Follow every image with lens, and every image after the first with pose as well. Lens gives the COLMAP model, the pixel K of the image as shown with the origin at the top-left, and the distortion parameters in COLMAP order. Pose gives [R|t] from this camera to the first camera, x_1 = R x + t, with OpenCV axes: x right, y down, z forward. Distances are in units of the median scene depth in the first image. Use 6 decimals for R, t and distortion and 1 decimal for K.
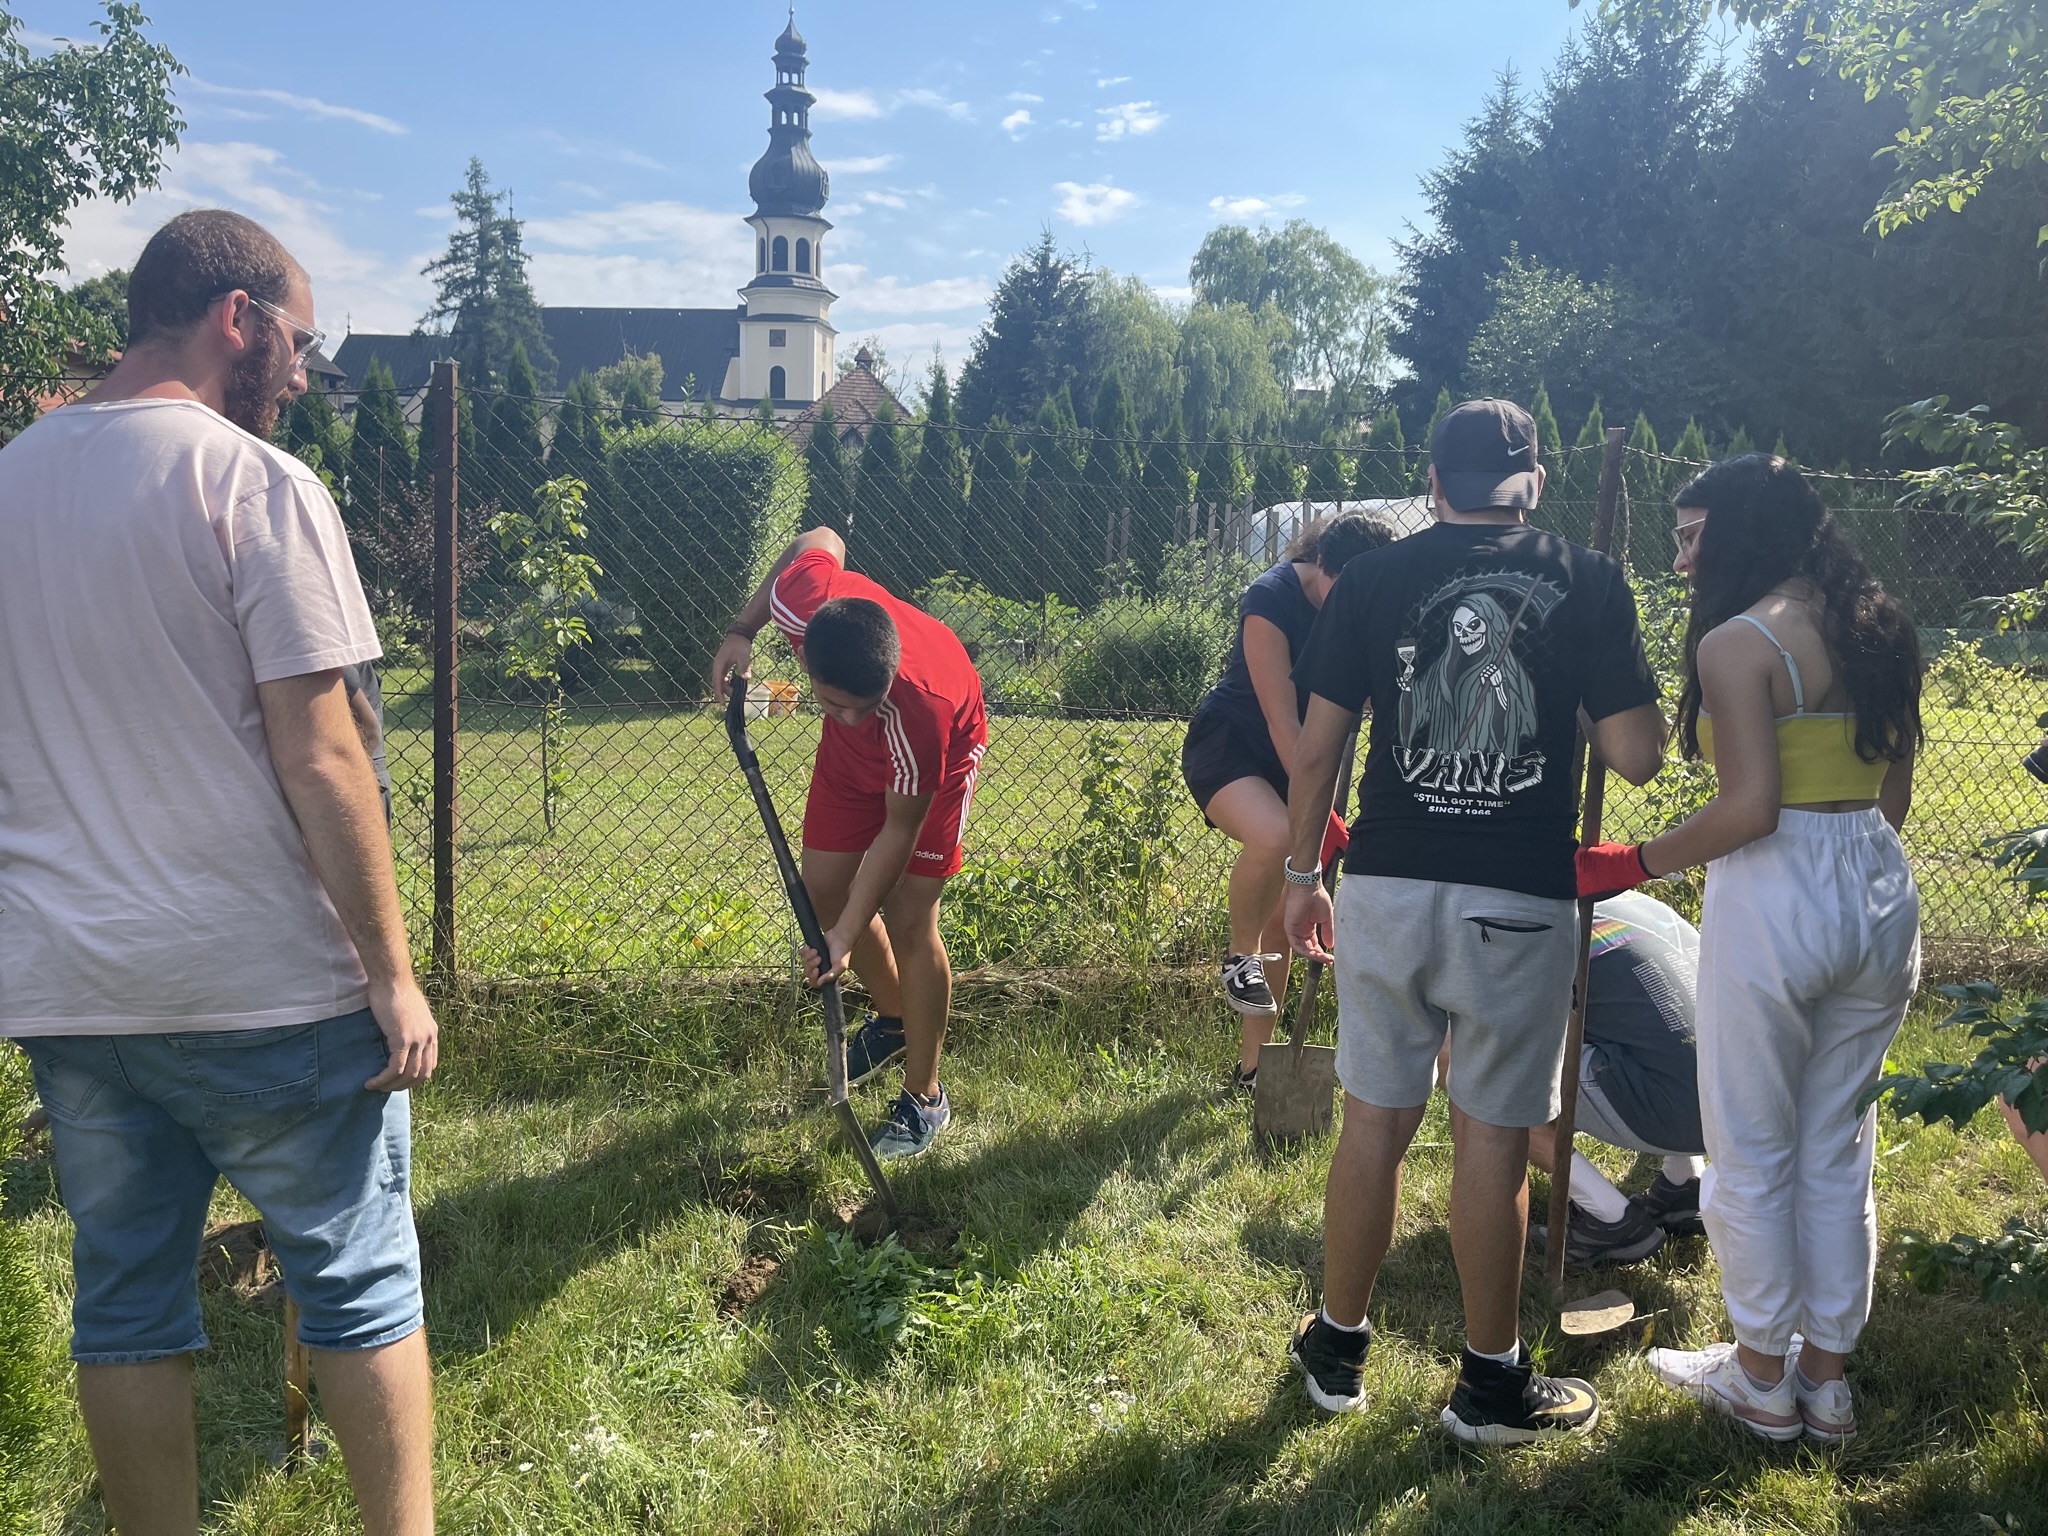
lens RADIAL K [[1539.5, 0, 1024.0], [0, 1539.5, 768.0], [0, 0, 1]] dist [0.049518, -0.081357]
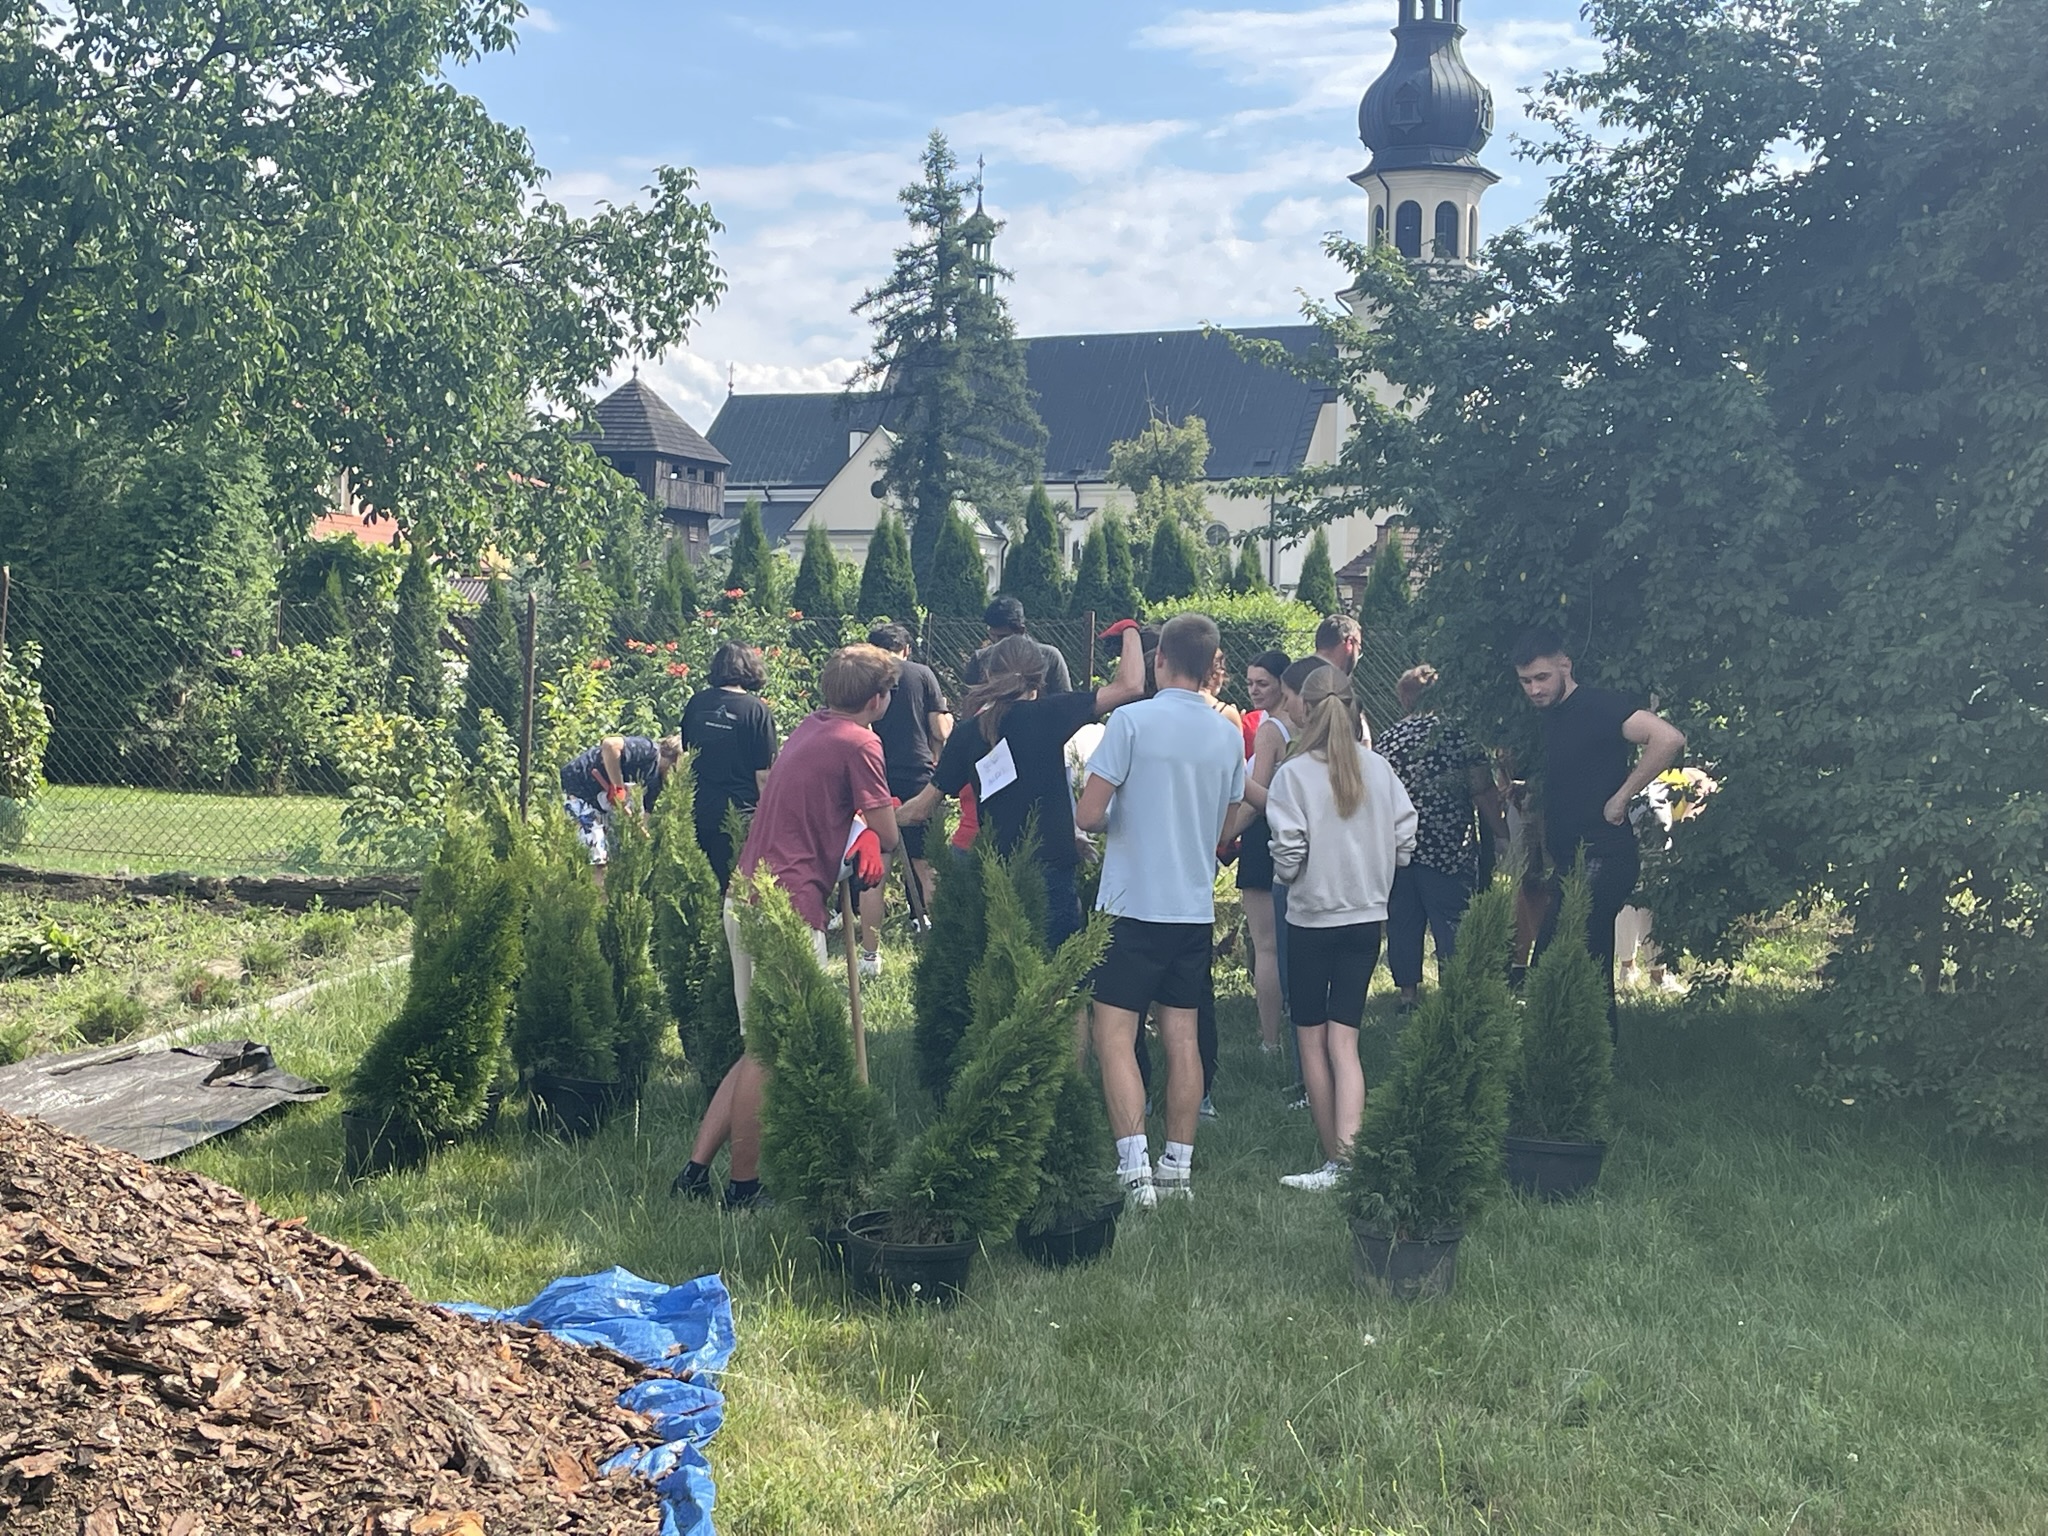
lens RADIAL K [[2840.2, 0, 1024.0], [0, 2840.2, 768.0], [0, 0, 1]] dist [0.019695, -0.018230]
pose [[0.957971, -0.005726, -0.286808, 0.022188], [-0.030141, 0.992258, -0.120484, 0.014172], [0.285277, 0.124065, 0.950381, -0.090929]]
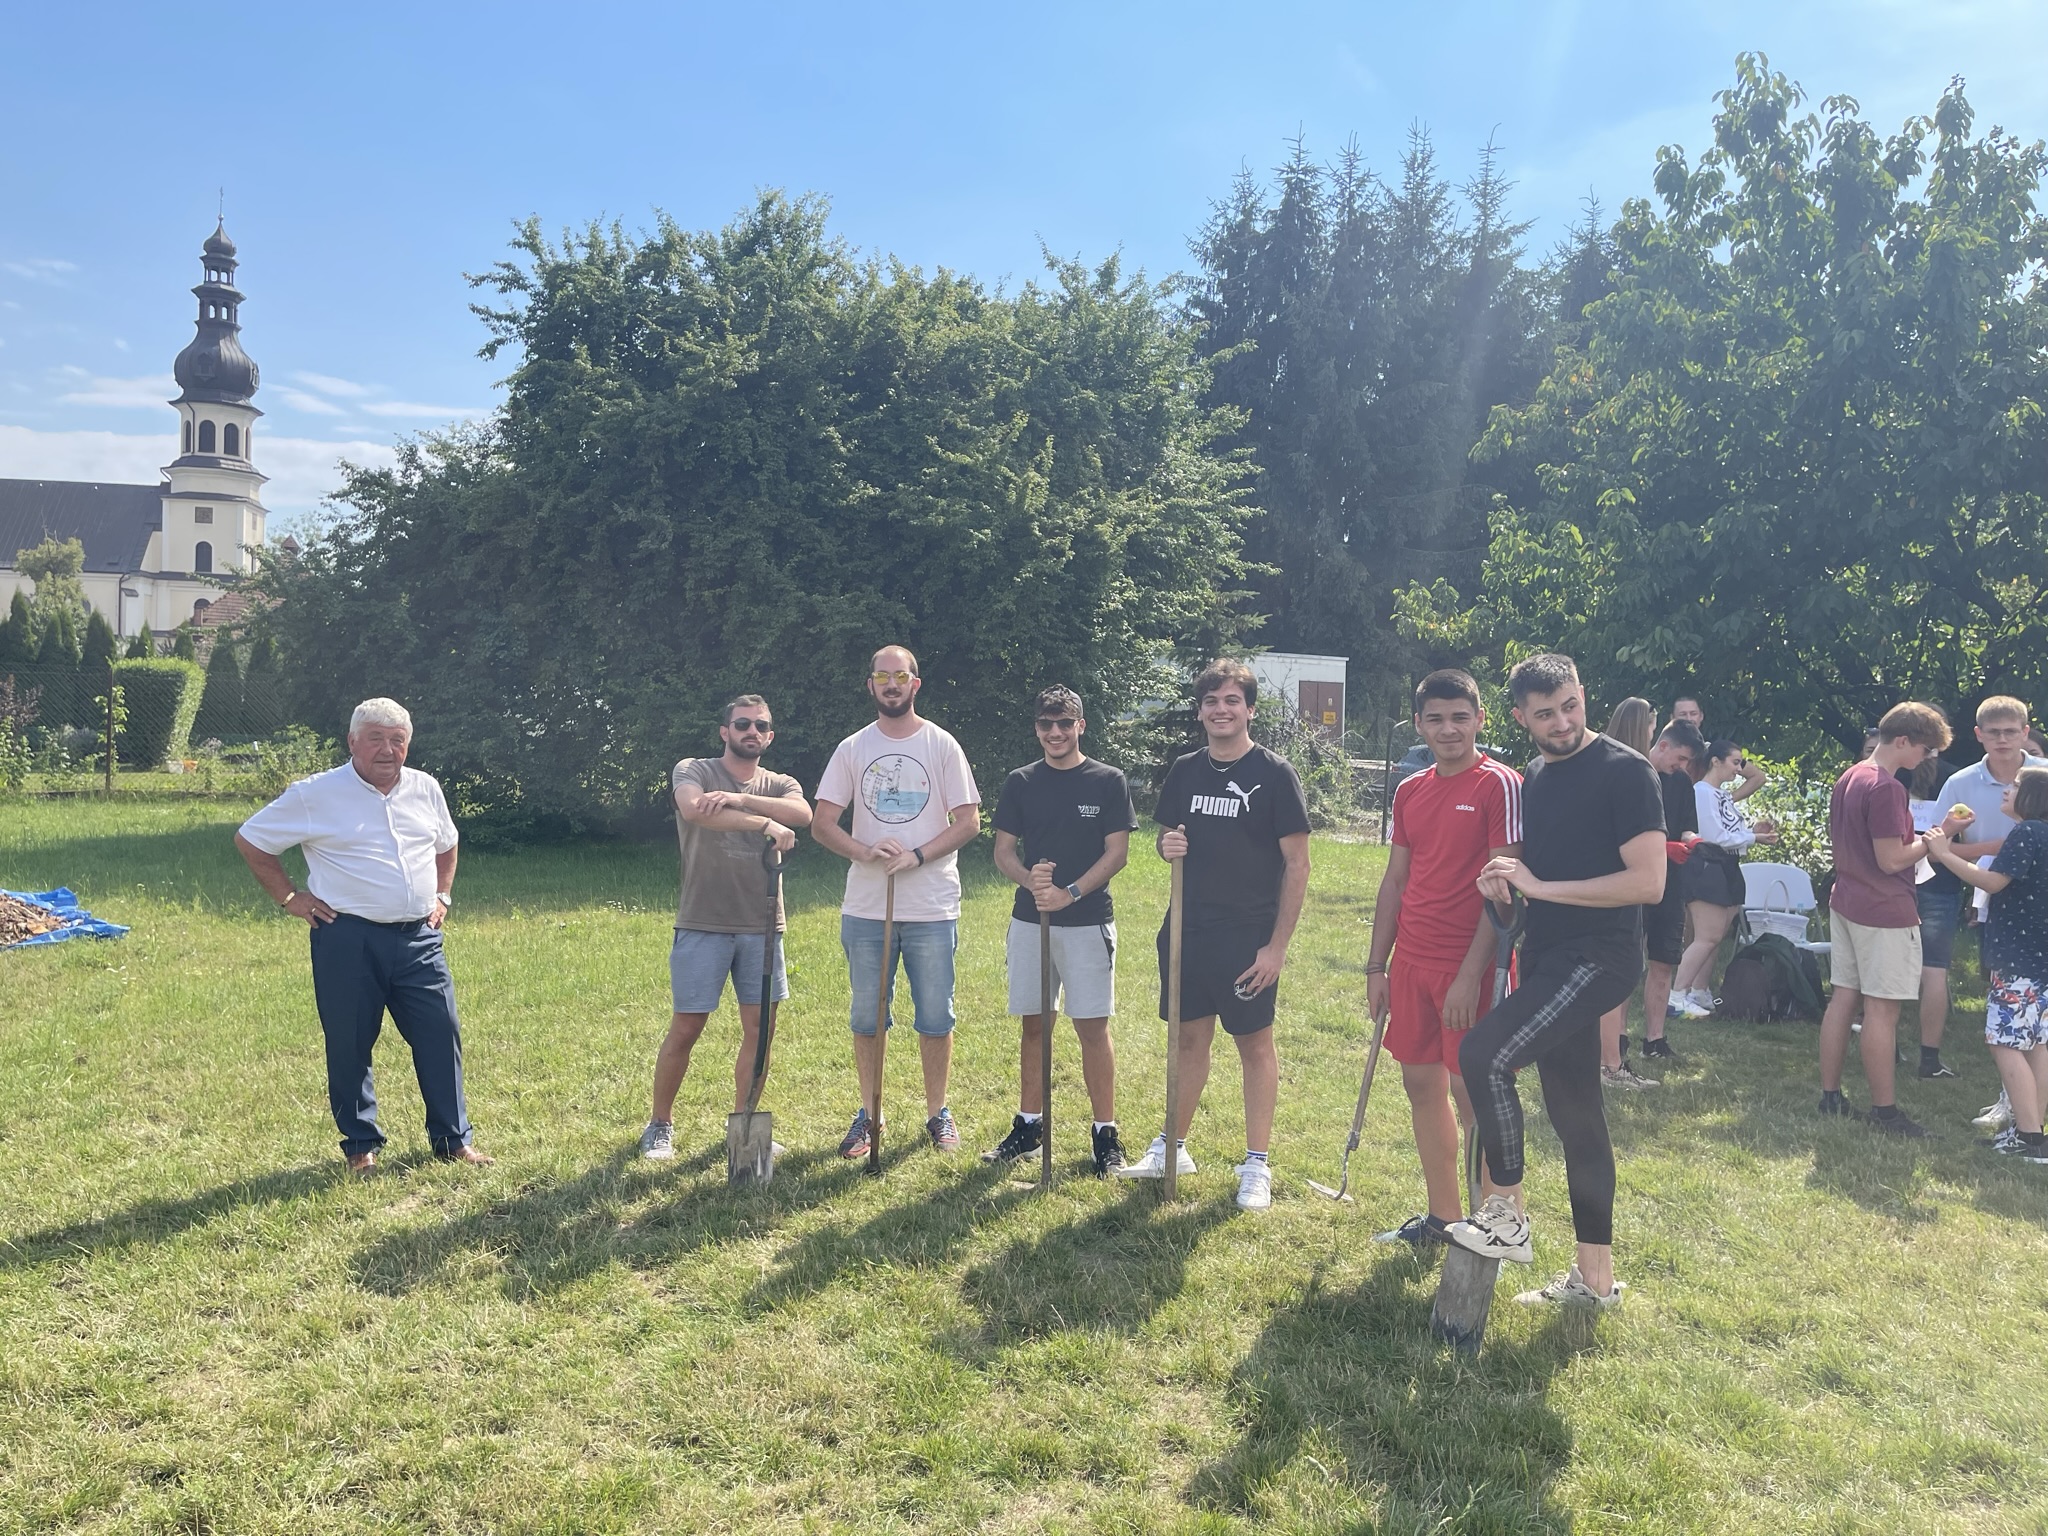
lens RADIAL K [[1435.8, 0, 1024.0], [0, 1435.8, 768.0], [0, 0, 1]] dist [0.070430, -0.102224]
pose [[0.937304, -0.016738, 0.348111, 0.025631], [0.052791, 0.994139, -0.094341, 0.022181], [-0.344492, 0.106803, 0.932694, -0.147091]]
